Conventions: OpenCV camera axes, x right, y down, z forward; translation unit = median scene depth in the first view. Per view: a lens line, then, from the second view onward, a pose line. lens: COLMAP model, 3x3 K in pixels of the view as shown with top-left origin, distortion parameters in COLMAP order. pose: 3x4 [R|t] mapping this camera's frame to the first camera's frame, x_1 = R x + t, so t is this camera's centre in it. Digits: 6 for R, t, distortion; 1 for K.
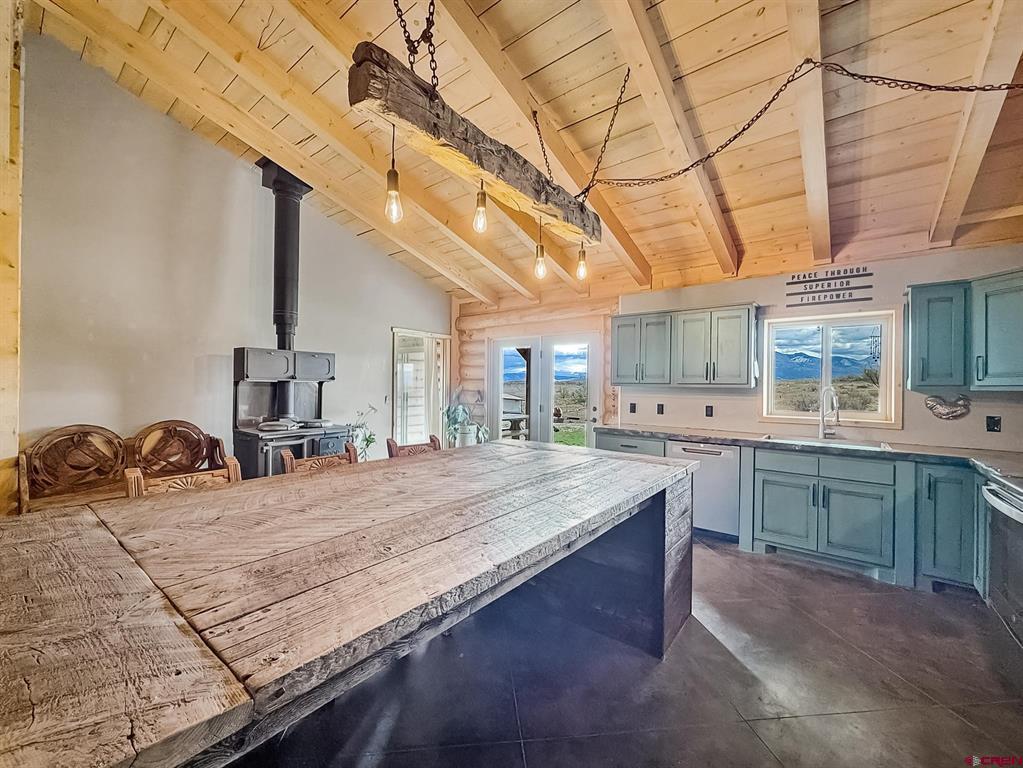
lens RADIAL K [[424.1, 0, 502.7], [0, 424.1, 385.4], [0, 0, 1]] dist [-0.004083, 0.001567]
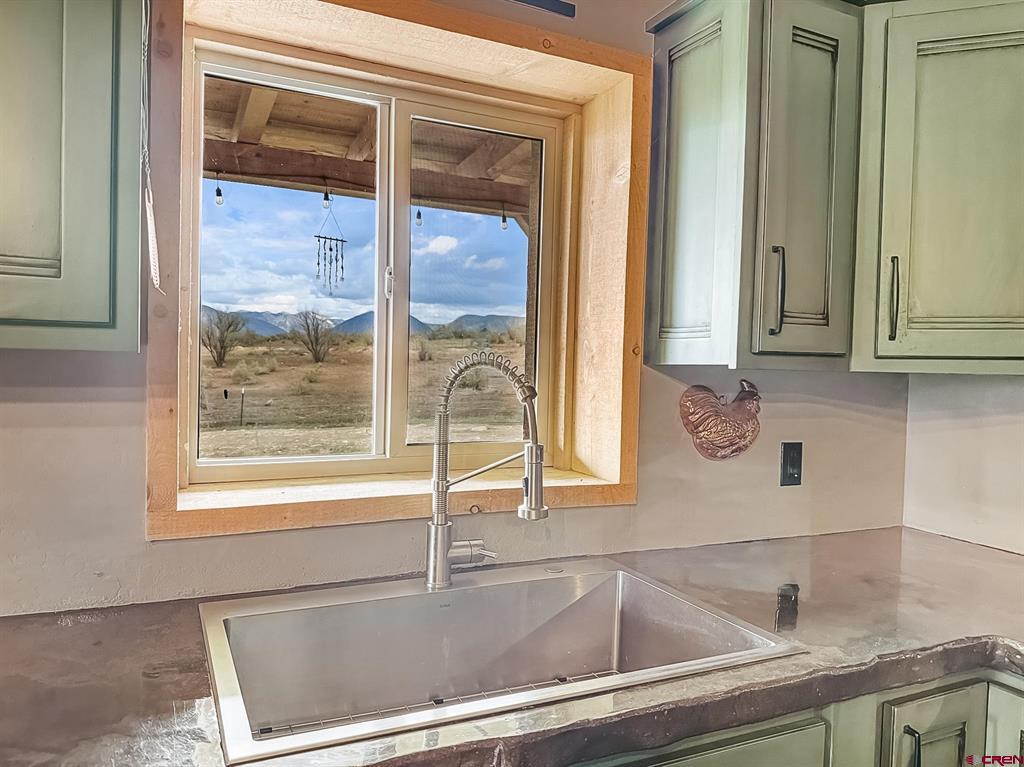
lens RADIAL K [[738.6, 0, 514.4], [0, 738.6, 387.0], [0, 0, 1]] dist [0.046906, -0.061160]
pose [[0.430402, -0.029561, 0.902153, 0.388915], [-0.020017, 0.998905, 0.042282, 0.004568], [-0.902415, -0.036257, 0.429339, 0.731480]]
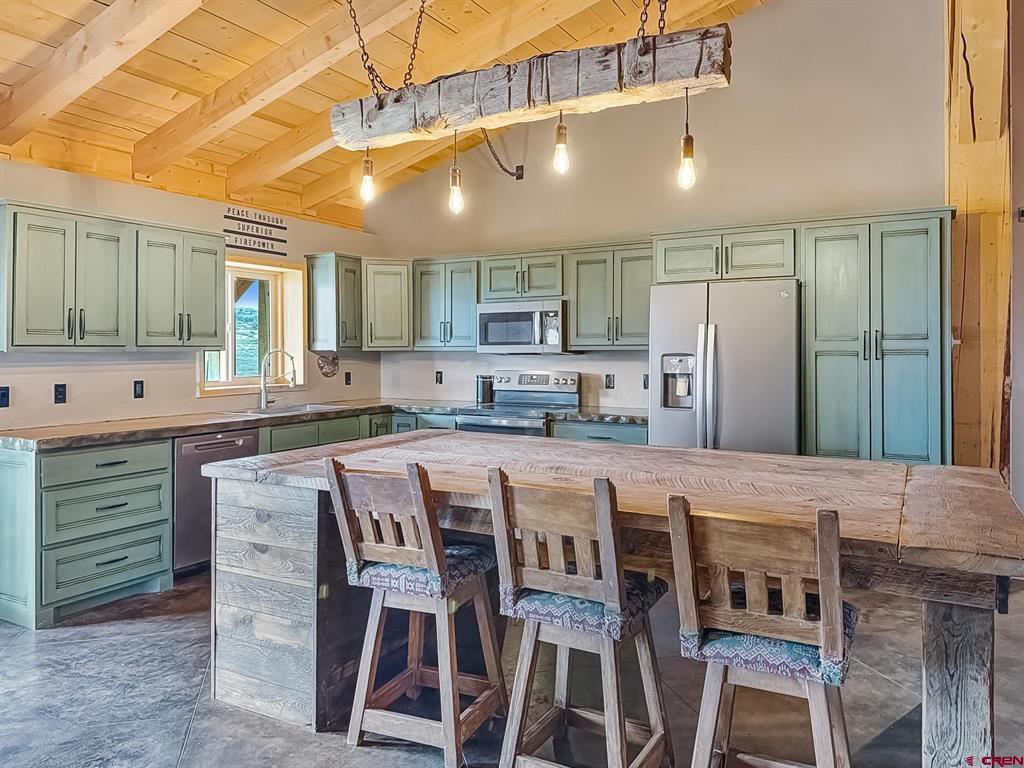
lens RADIAL K [[738.6, 0, 538.1], [0, 738.6, 350.4], [0, 0, 1]] dist [0.046906, -0.061160]
pose [[-0.191155, -0.013282, 0.981470, -0.760068], [0.000145, 0.999908, 0.013560, -0.012343], [-0.981560, 0.002735, -0.191135, 0.675616]]
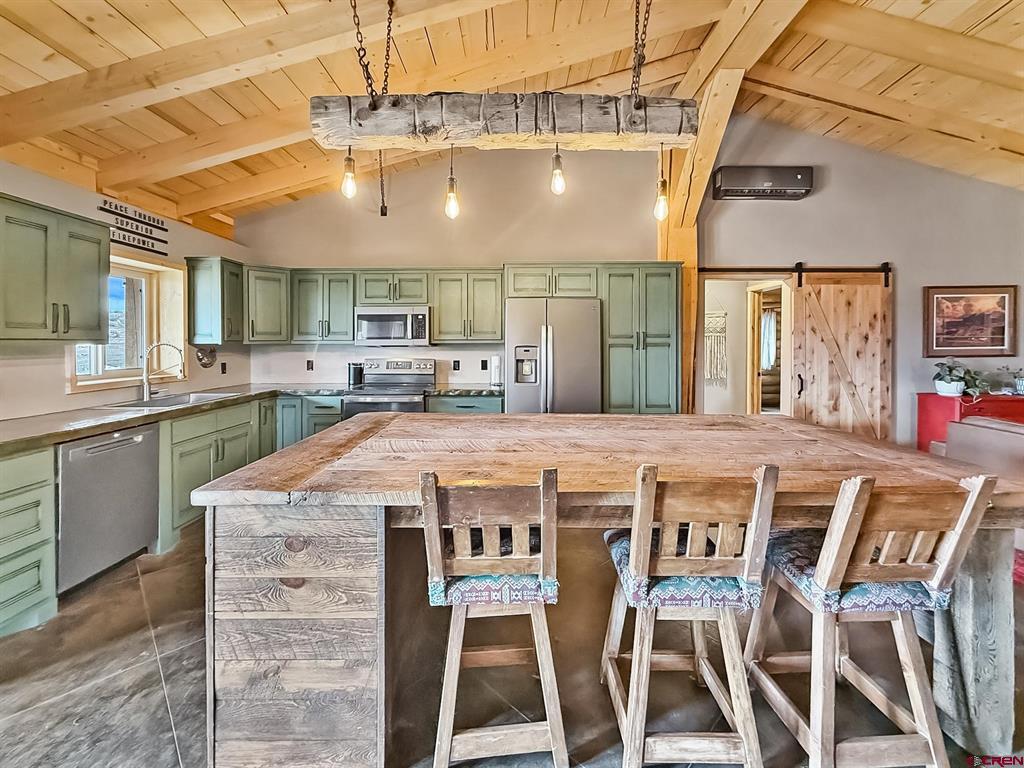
lens RADIAL K [[418.9, 0, 517.4], [0, 418.9, 345.0], [0, 0, 1]] dist [-0.005561, 0.001866]
pose [[-0.634363, -0.016538, 0.772859, -0.383230], [-0.005993, 0.999846, 0.016475, -0.009254], [-0.773012, 0.005819, -0.634364, 0.870183]]
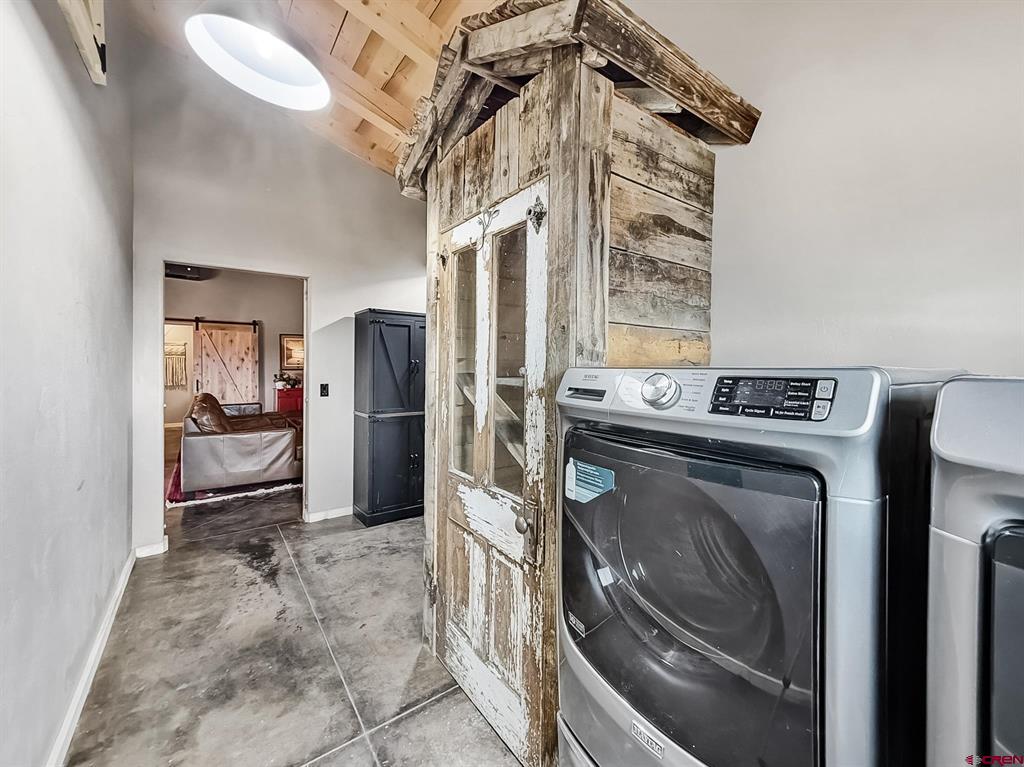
lens RADIAL K [[418.9, 0, 518.9], [0, 418.9, 376.7], [0, 0, 1]] dist [-0.005561, 0.001866]
pose [[-0.969820, -0.028953, 0.242097, -1.986127], [-0.020809, 0.999130, 0.036130, -0.035136], [-0.242932, 0.030002, -0.969579, 1.141344]]
